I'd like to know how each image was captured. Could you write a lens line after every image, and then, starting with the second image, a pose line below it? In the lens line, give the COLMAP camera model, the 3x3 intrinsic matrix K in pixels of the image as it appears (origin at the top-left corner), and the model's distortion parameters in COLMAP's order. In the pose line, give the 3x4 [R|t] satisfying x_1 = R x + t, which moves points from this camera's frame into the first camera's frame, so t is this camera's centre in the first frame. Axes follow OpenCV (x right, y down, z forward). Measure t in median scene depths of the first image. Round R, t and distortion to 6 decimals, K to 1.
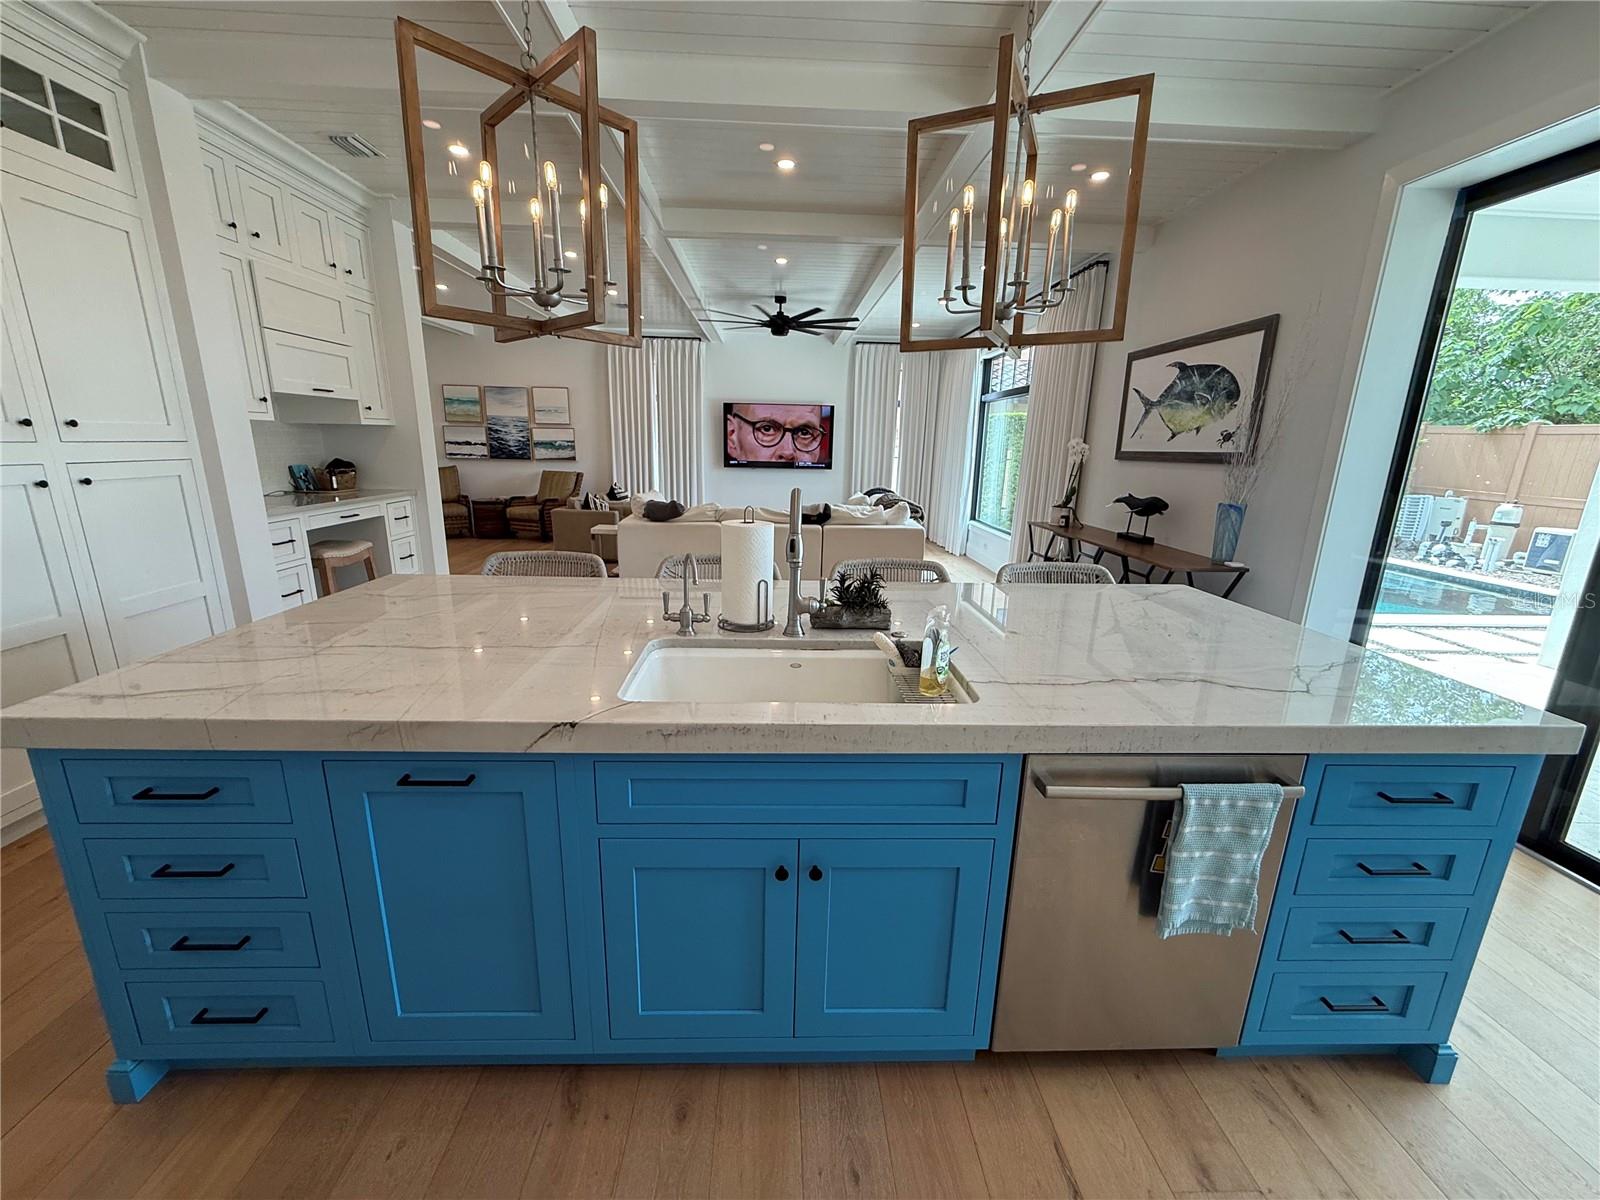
lens RADIAL K [[634.9, 0, 795.1], [0, 634.9, 599.9], [0, 0, 1]] dist [0.000367, 0.000231]
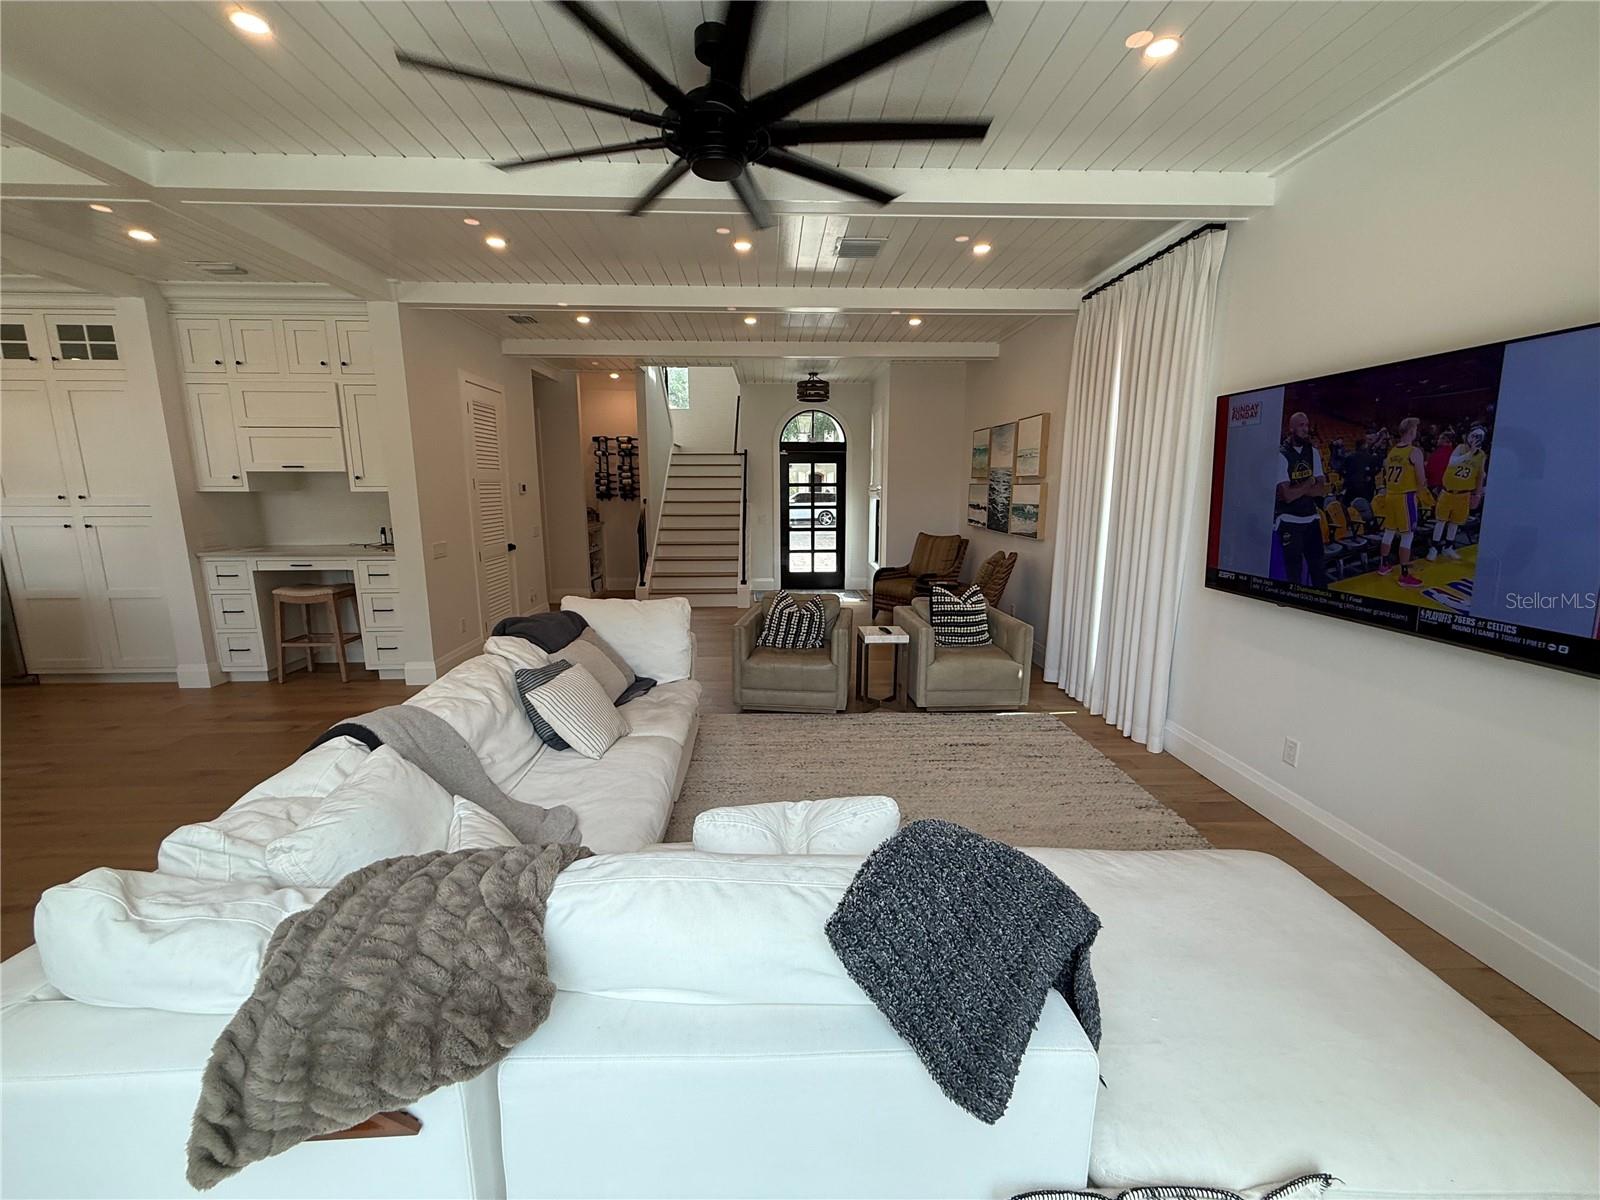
lens RADIAL K [[634.9, 0, 795.2], [0, 634.9, 599.0], [0, 0, 1]] dist [0.000367, 0.000231]
pose [[0.009999, 0.156668, -0.987601, 0.339809], [-0.243047, 0.958413, 0.149577, -0.307653], [0.969963, 0.238537, 0.047661, 1.191256]]
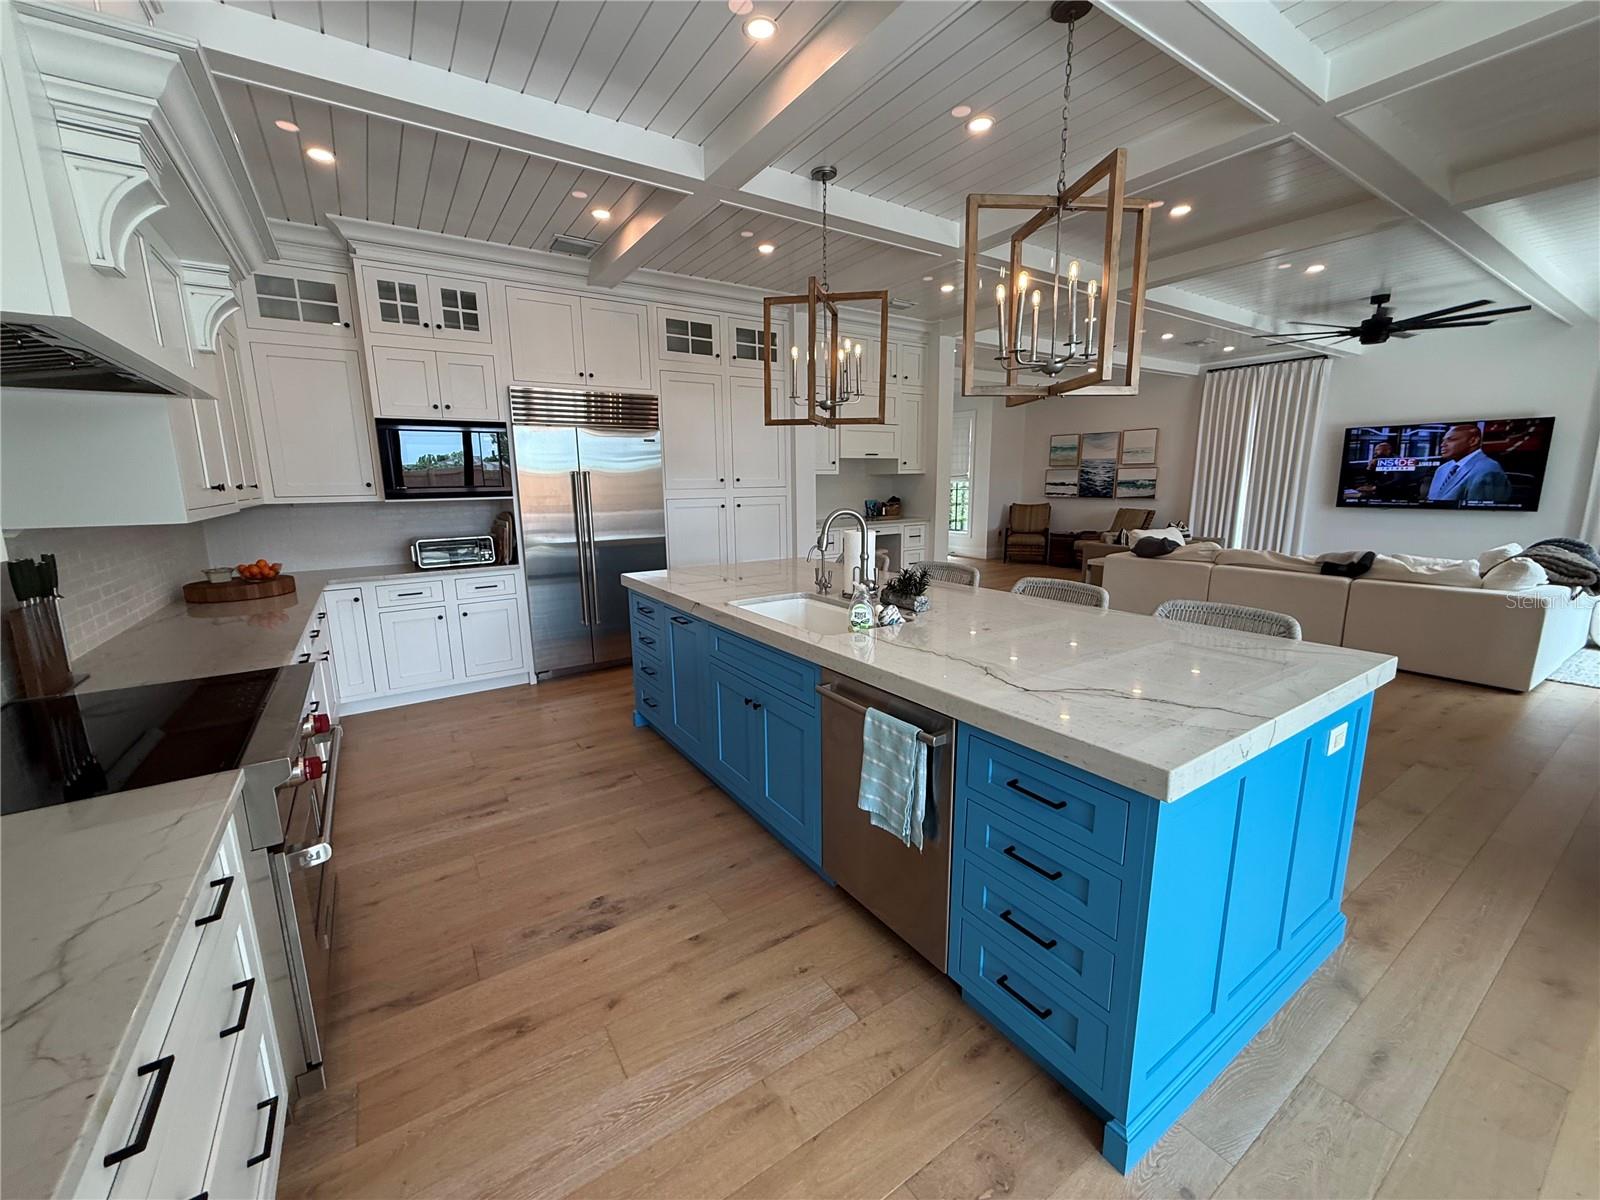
lens RADIAL K [[634.9, 0, 797.5], [0, 634.9, 598.5], [0, 0, 1]] dist [0.000367, 0.000231]
pose [[0.525093, 0.131485, -0.840826, 0.346842], [-0.184844, 0.982028, 0.038131, 0.003801], [0.830728, 0.135399, 0.539961, 0.006925]]
